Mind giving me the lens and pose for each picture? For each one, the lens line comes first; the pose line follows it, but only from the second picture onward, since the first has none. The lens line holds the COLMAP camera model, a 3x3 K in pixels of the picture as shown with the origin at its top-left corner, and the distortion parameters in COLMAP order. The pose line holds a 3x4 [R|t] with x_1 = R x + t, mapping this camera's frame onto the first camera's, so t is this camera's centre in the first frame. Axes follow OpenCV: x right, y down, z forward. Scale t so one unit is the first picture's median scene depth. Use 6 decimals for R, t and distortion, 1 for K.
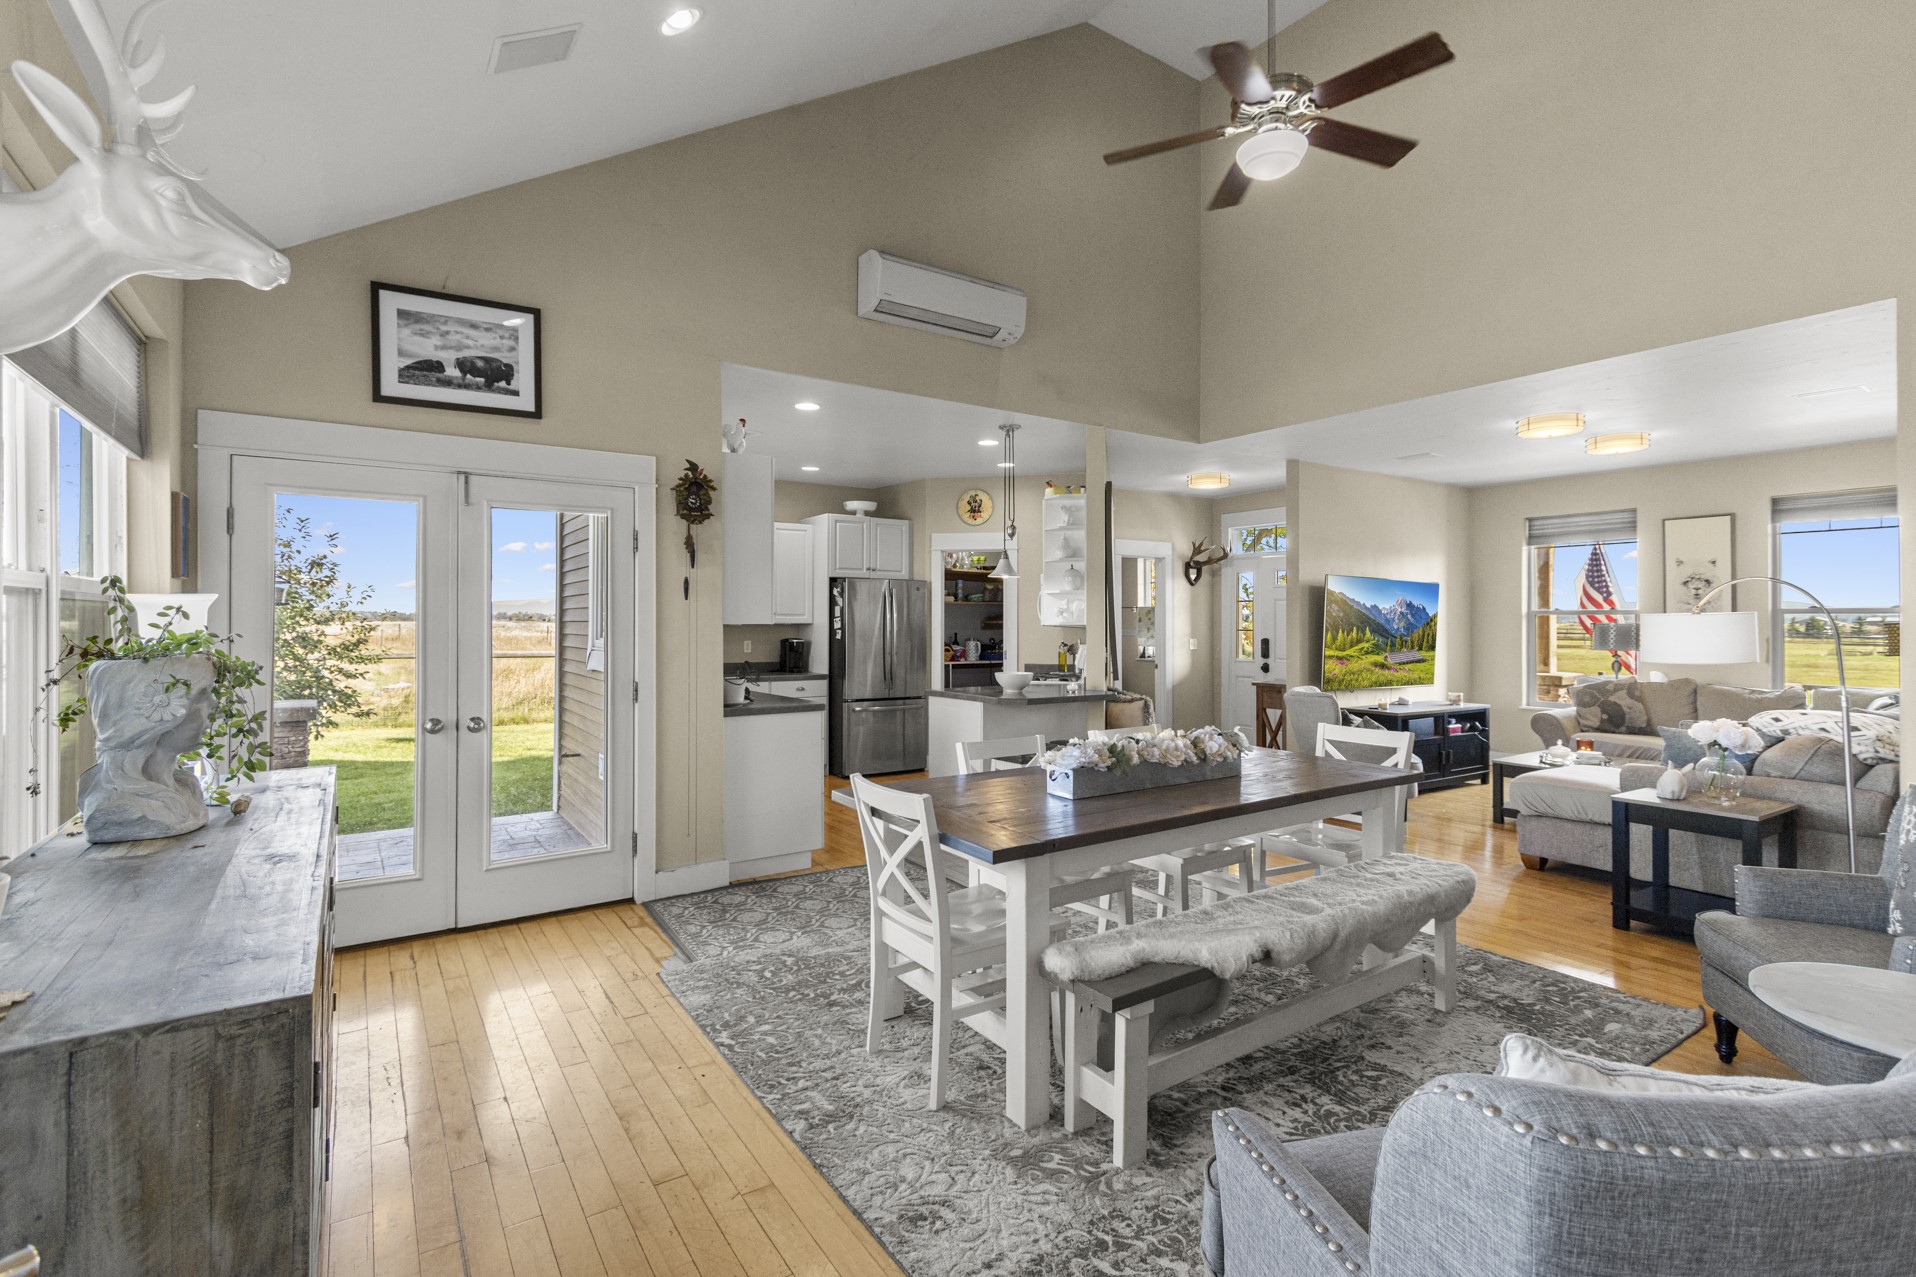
lens RADIAL K [[886.6, 0, 970.4], [0, 886.6, 611.3], [0, 0, 1]] dist [0.017659, -0.003117]
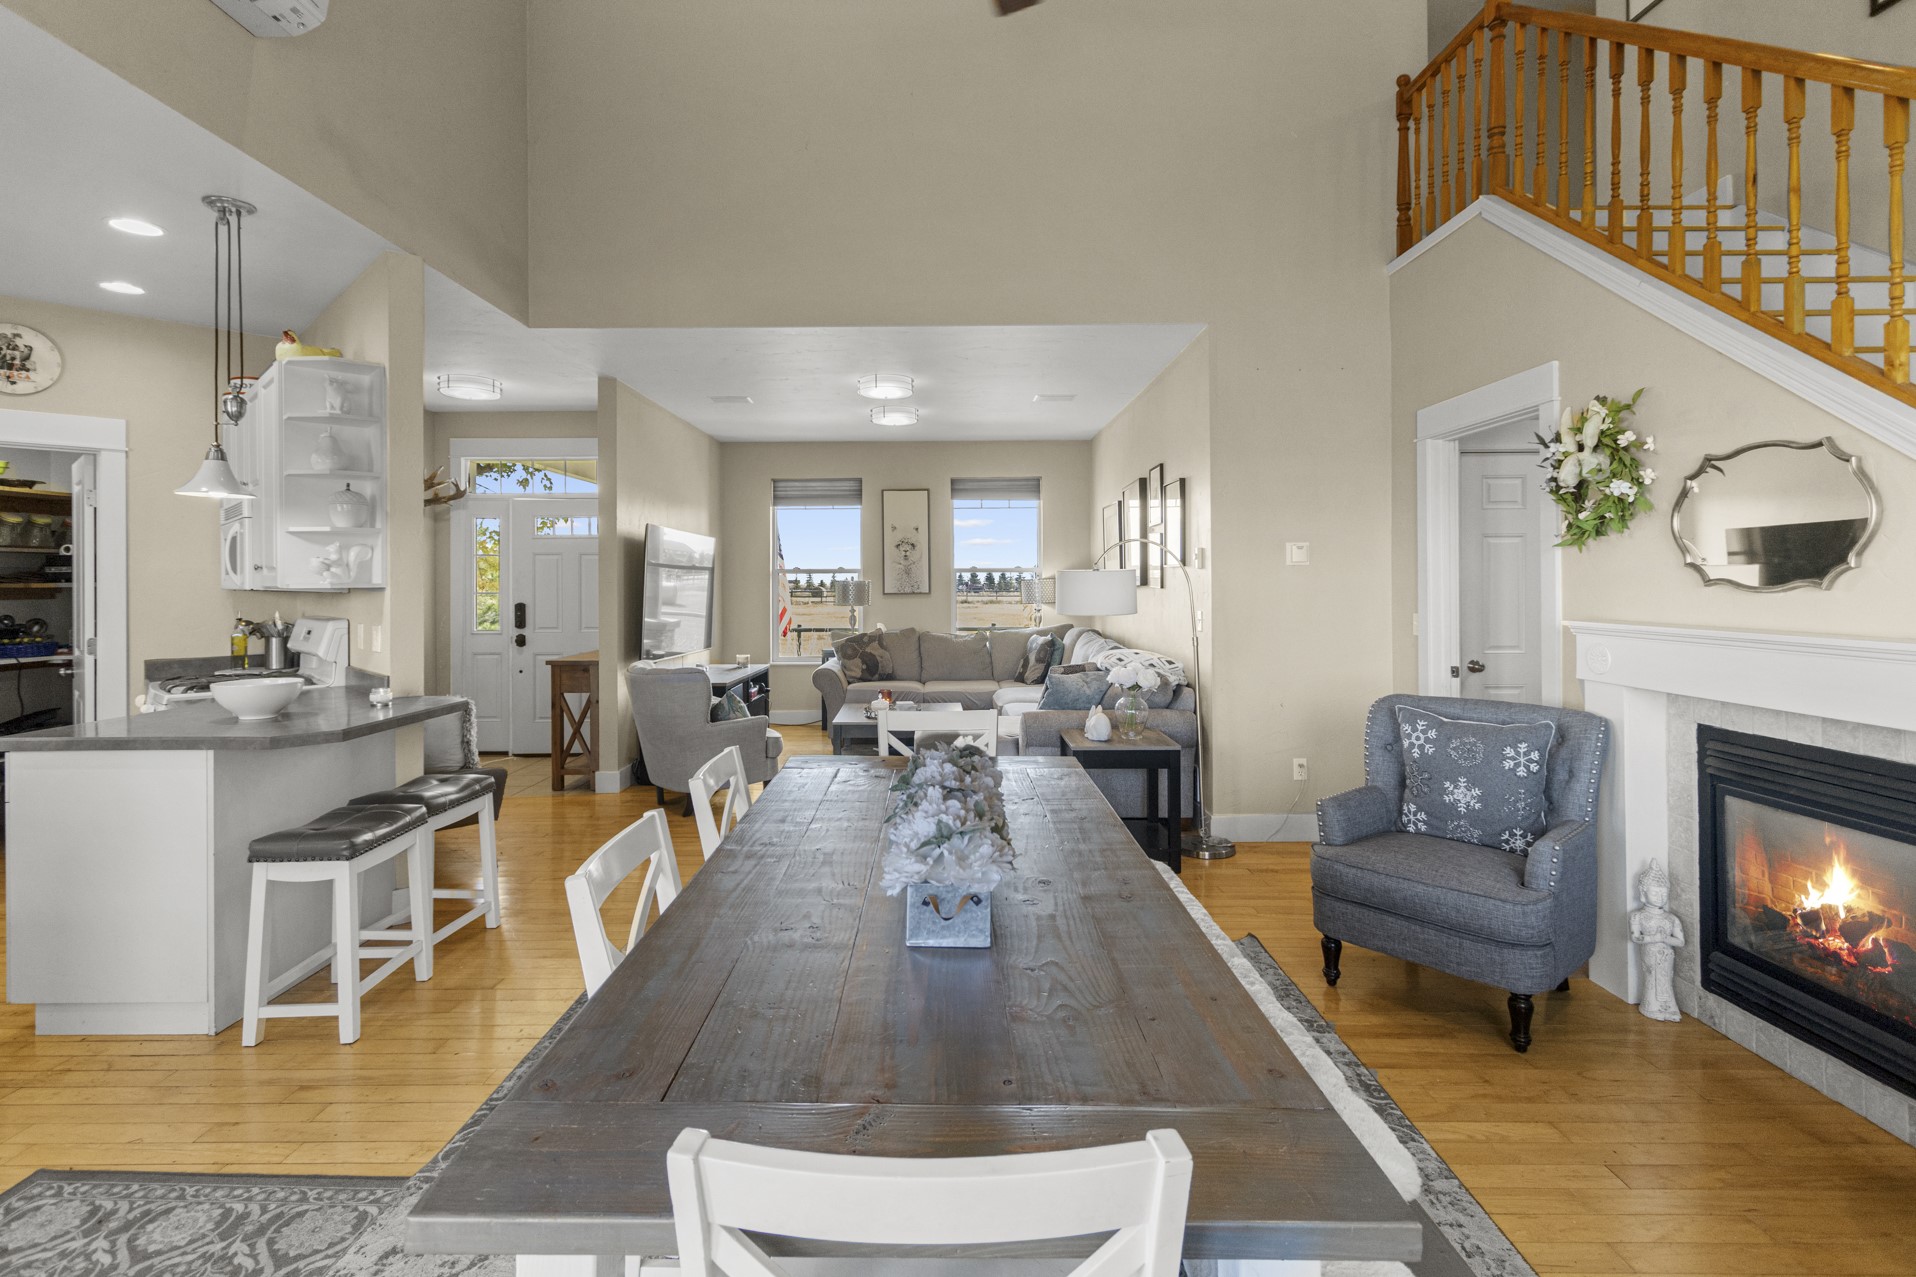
lens RADIAL K [[886.6, 0, 911.8], [0, 886.6, 580.9], [0, 0, 1]] dist [0.017659, -0.003117]
pose [[0.587493, -0.004303, 0.809217, -0.120139], [-0.002925, 0.999968, 0.007440, 0.004997], [-0.809224, -0.006738, 0.587462, 0.304487]]
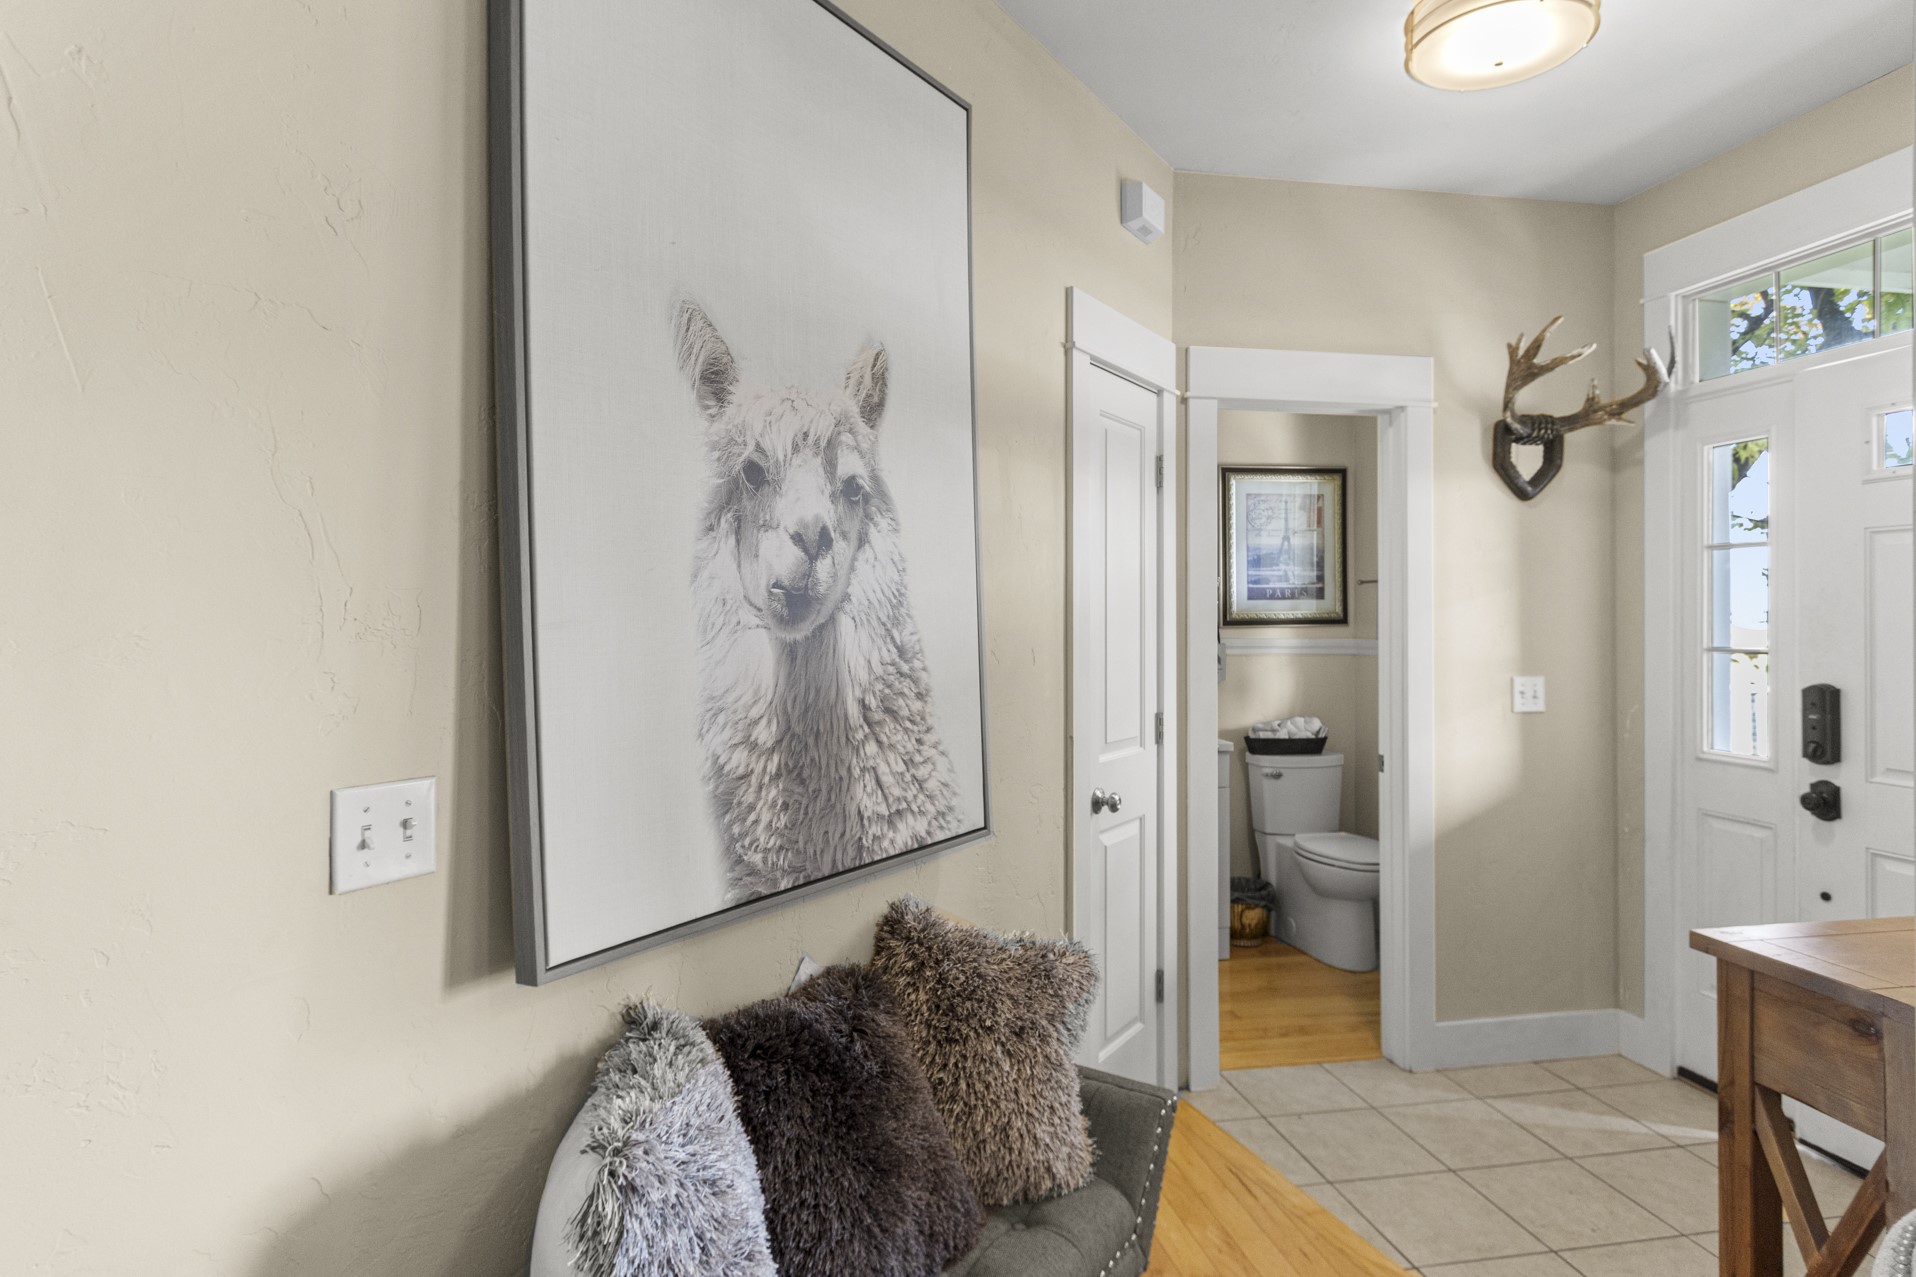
lens RADIAL K [[1011.4, 0, 936.9], [0, 1011.4, 603.4], [0, 0, 1]] dist [-0.017276, -0.000507]
pose [[0.899250, -0.008191, -0.437359, 0.271507], [0.007363, 0.999966, -0.003590, 0.007753], [0.437374, 0.000008, 0.899280, 0.750580]]
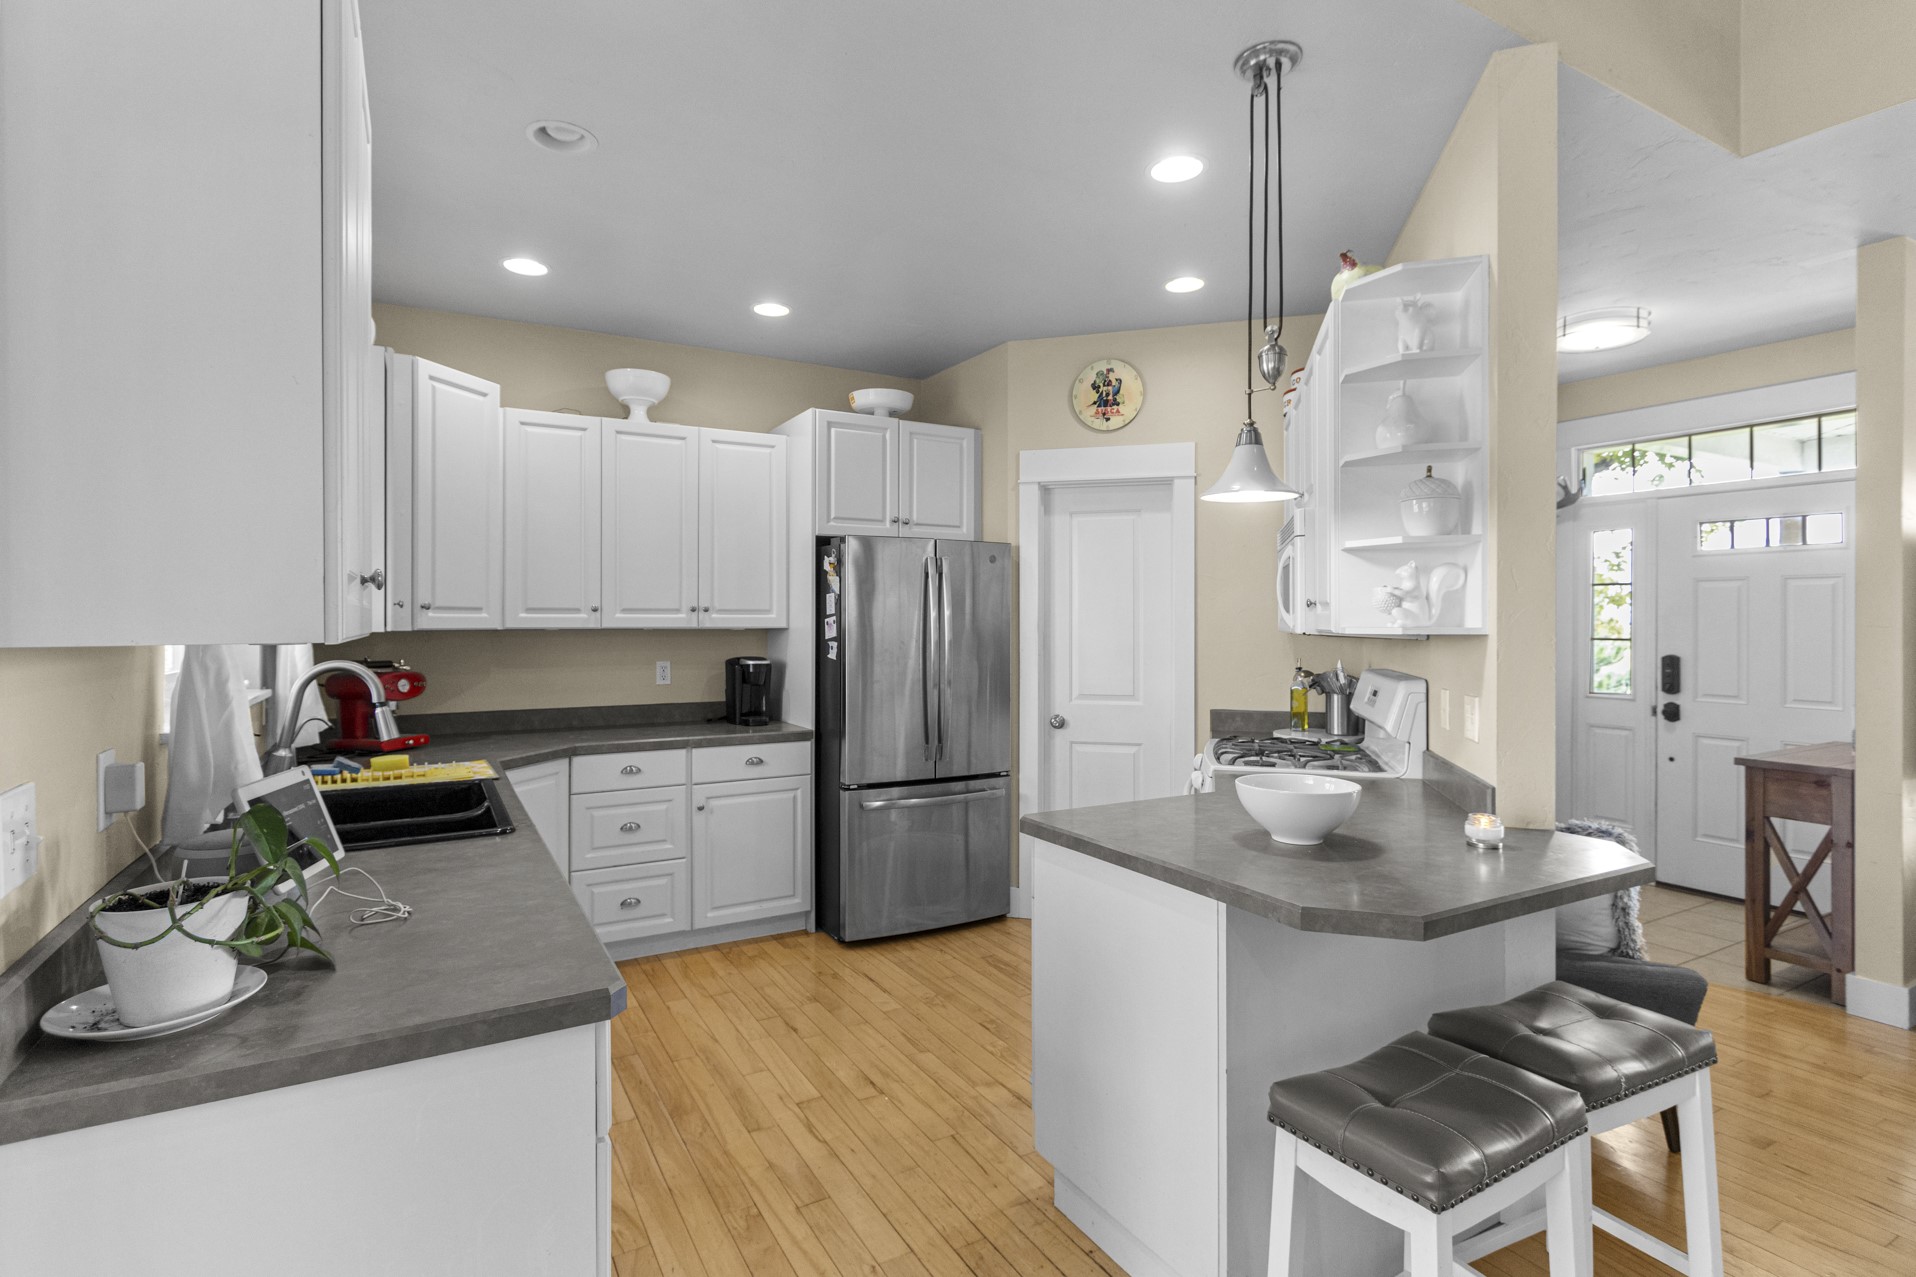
lens RADIAL K [[923.8, 0, 961.1], [0, 923.8, 623.8], [0, 0, 1]] dist [-0.002154, -0.004170]
pose [[0.996809, -0.002198, -0.079793, -0.038540], [0.003201, 0.999918, 0.012439, 0.005380], [0.079759, -0.012655, 0.996734, 0.518090]]
